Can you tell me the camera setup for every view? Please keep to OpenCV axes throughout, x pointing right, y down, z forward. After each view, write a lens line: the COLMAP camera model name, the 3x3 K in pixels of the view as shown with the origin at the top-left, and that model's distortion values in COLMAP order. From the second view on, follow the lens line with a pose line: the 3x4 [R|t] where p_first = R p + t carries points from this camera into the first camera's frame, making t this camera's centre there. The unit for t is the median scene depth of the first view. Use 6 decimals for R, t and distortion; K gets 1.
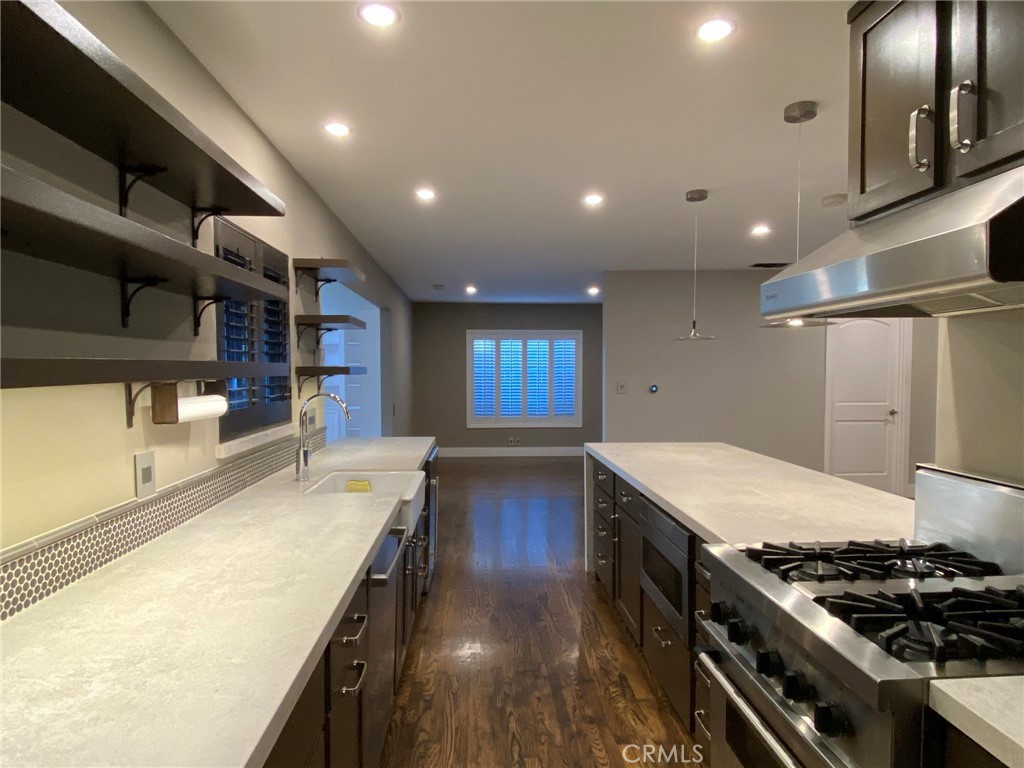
lens RADIAL K [[581.5, 0, 509.1], [0, 581.5, 392.2], [0, 0, 1]] dist [0.065818, -0.067985]
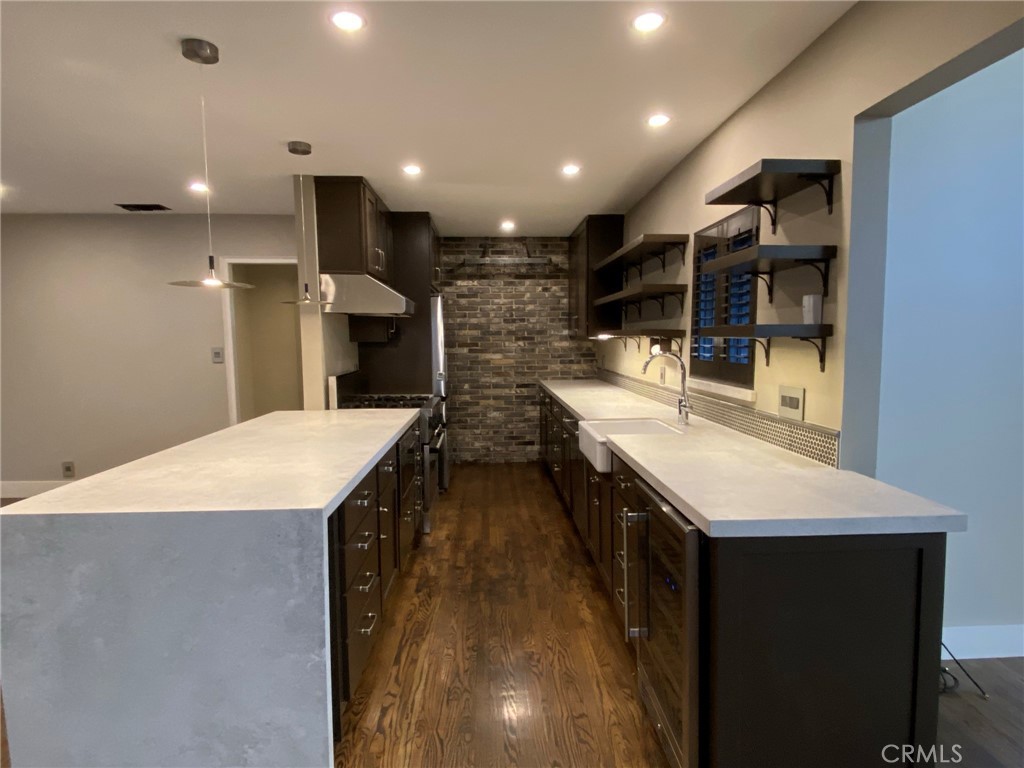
lens RADIAL K [[581.5, 0, 509.1], [0, 581.5, 392.2], [0, 0, 1]] dist [0.065818, -0.067985]
pose [[-0.999677, 0.005879, 0.024745, -0.007985], [0.009097, 0.991206, 0.132013, -0.028680], [-0.023751, 0.132195, -0.990939, 0.824696]]
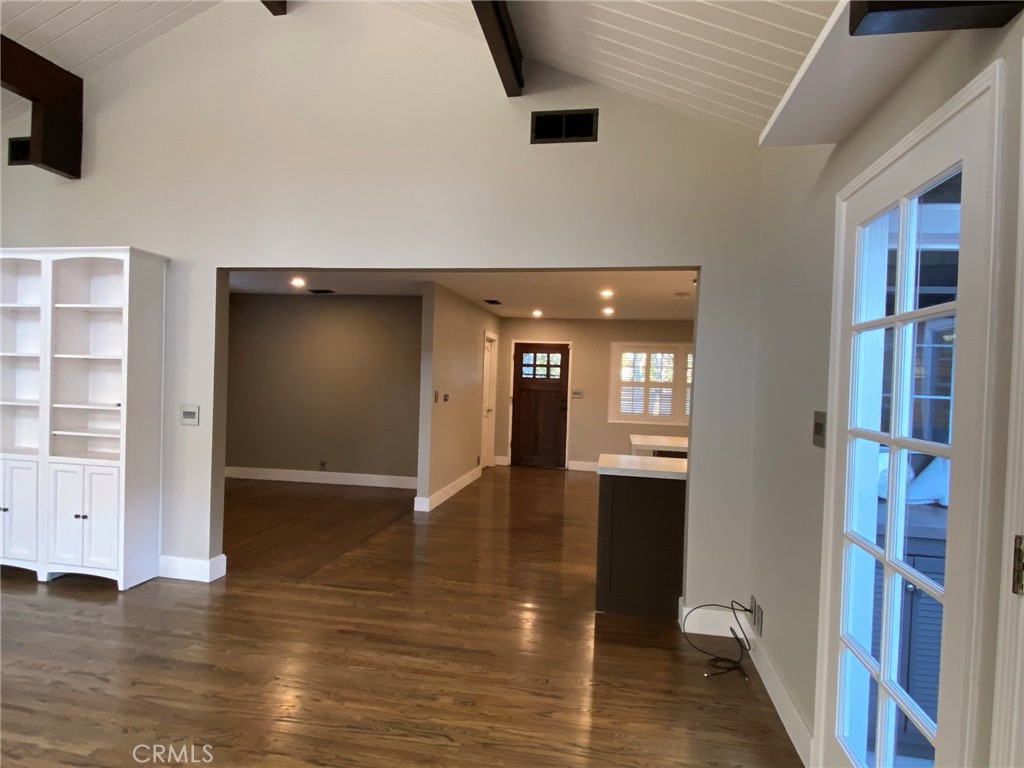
lens RADIAL K [[581.5, 0, 509.1], [0, 581.5, 392.2], [0, 0, 1]] dist [0.065818, -0.067985]
pose [[0.242221, -0.009257, 0.970177, -0.692276], [0.005761, 0.999951, 0.008103, -0.020889], [-0.970204, 0.003627, 0.242263, 0.558269]]
